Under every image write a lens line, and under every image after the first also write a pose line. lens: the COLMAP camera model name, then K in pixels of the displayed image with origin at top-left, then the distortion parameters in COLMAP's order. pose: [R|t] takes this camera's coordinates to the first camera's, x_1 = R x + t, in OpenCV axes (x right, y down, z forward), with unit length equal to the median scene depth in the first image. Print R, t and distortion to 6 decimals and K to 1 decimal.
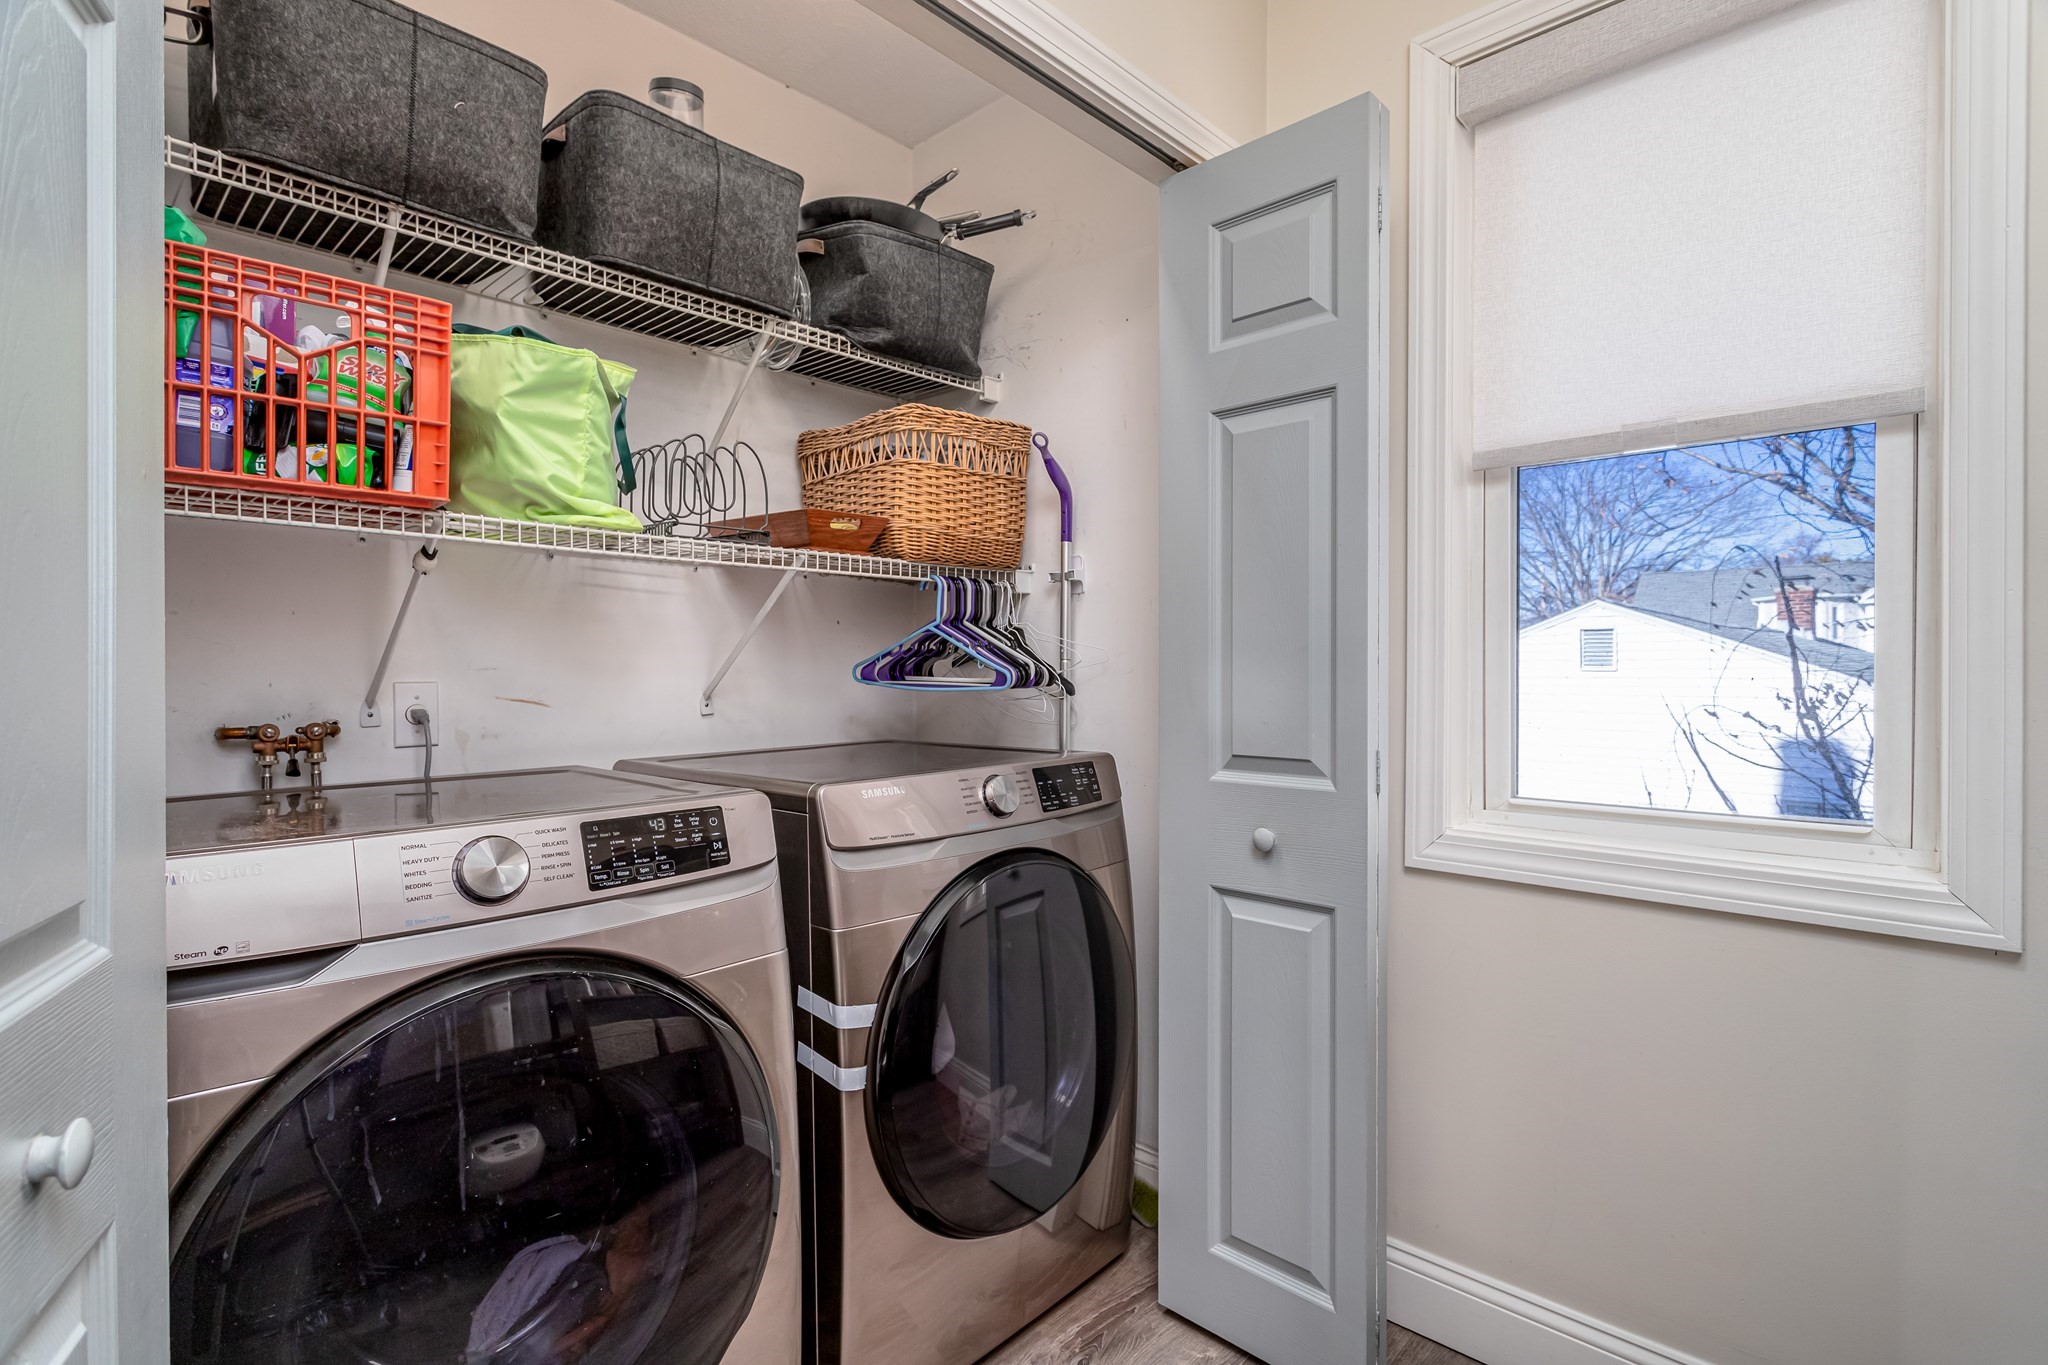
lens RADIAL K [[975.0, 0, 1020.0], [0, 975.0, 684.3], [0, 0, 1]] dist [-0.001275, 0.002245]
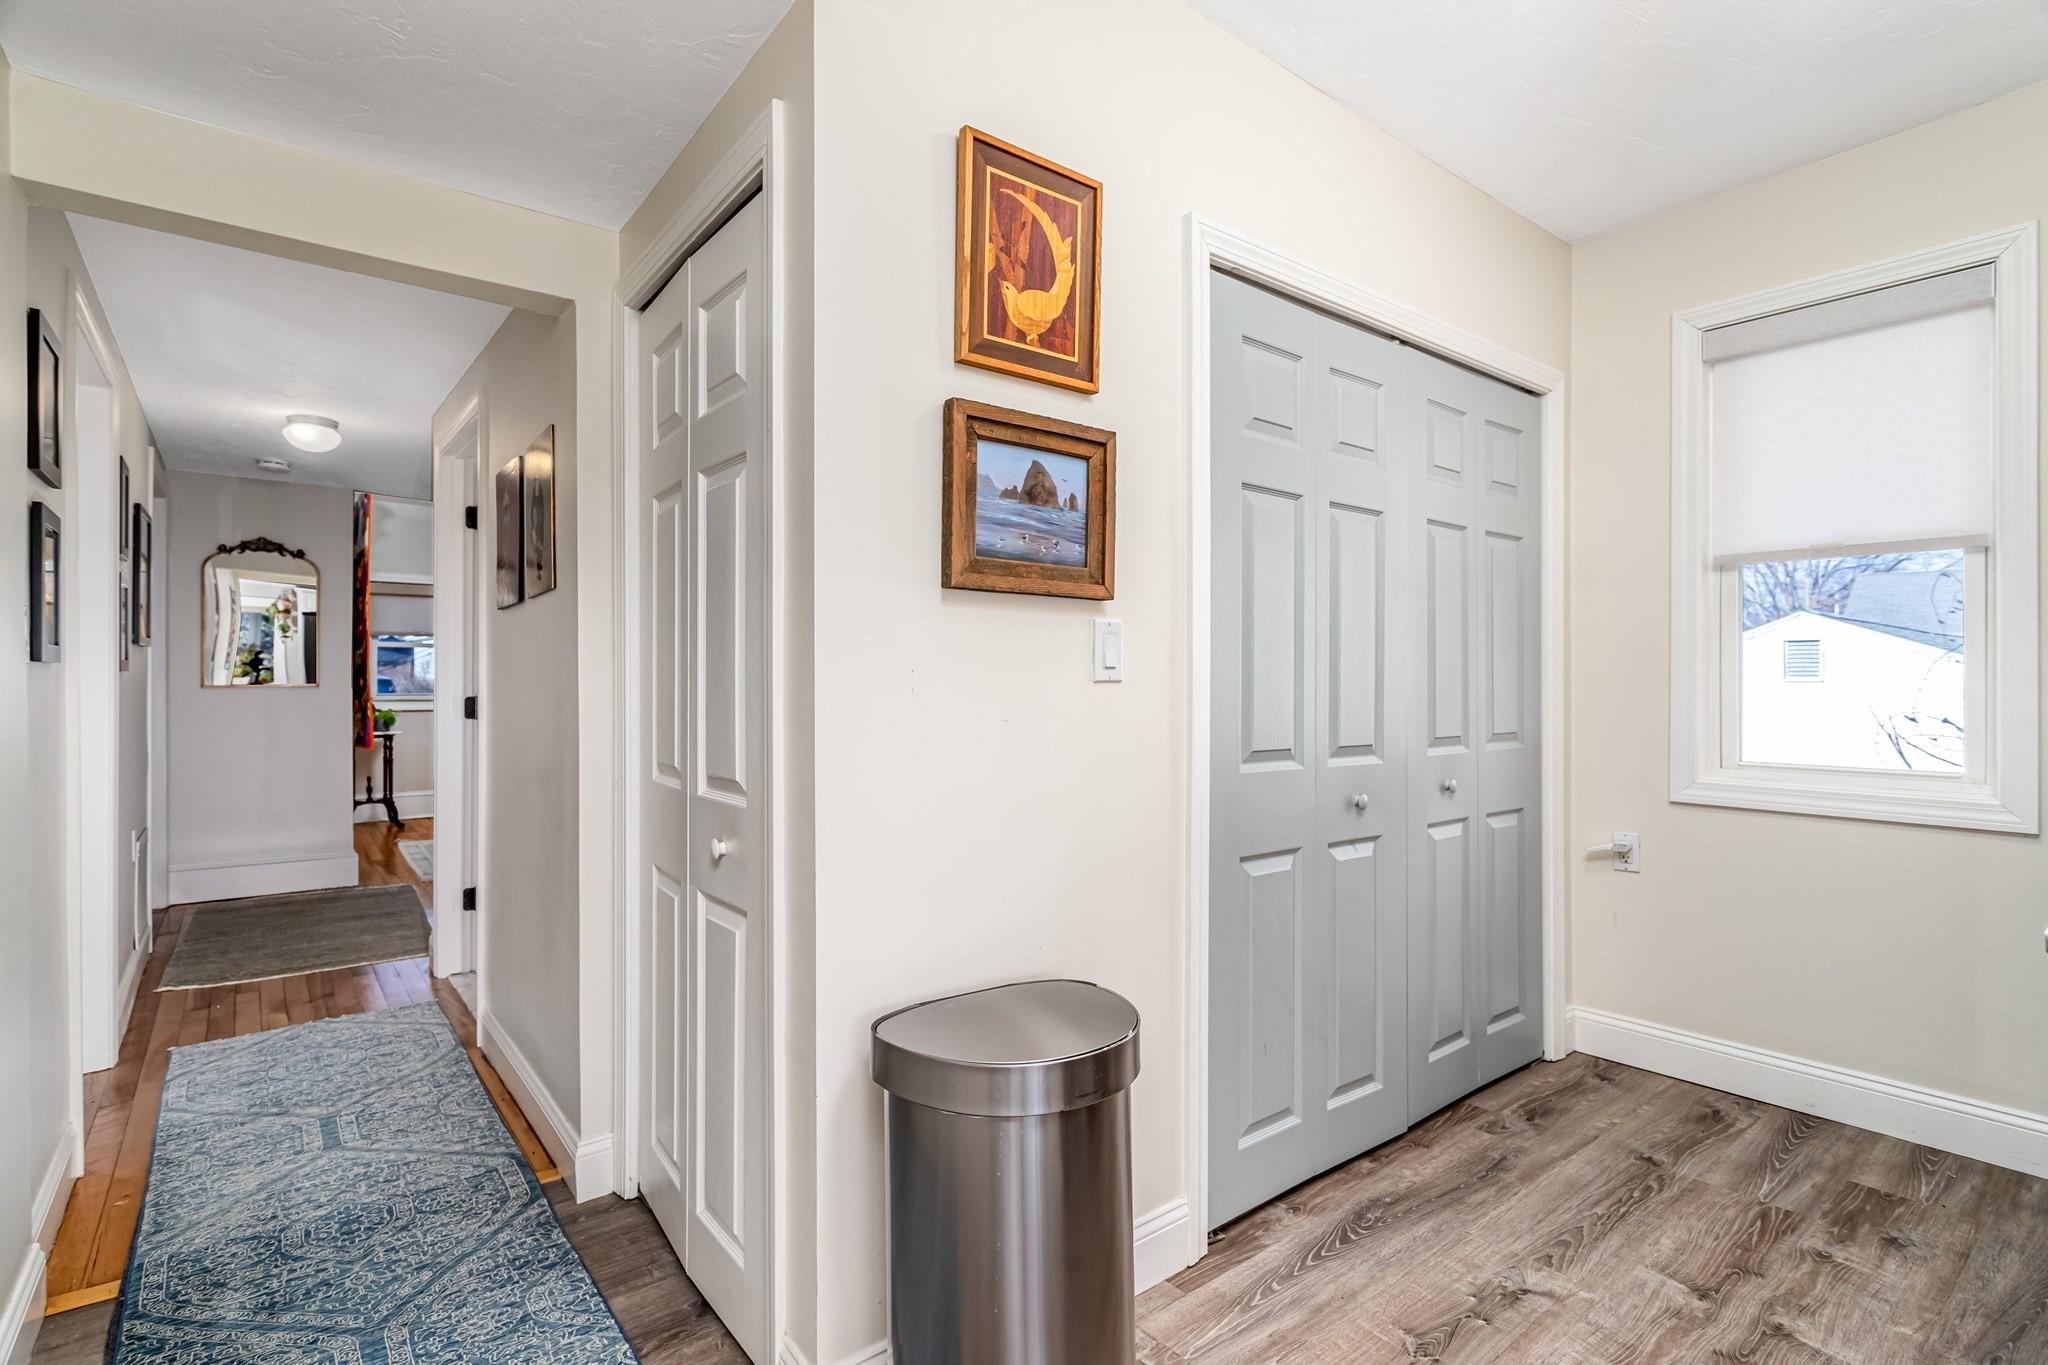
lens RADIAL K [[975.0, 0, 1013.3], [0, 975.0, 682.5], [0, 0, 1]] dist [-0.001275, 0.002245]
pose [[0.989171, 0.003191, -0.146731, -0.149789], [-0.004450, 0.999956, -0.008252, 0.000330], [0.146698, 0.008815, 0.989142, -0.260418]]
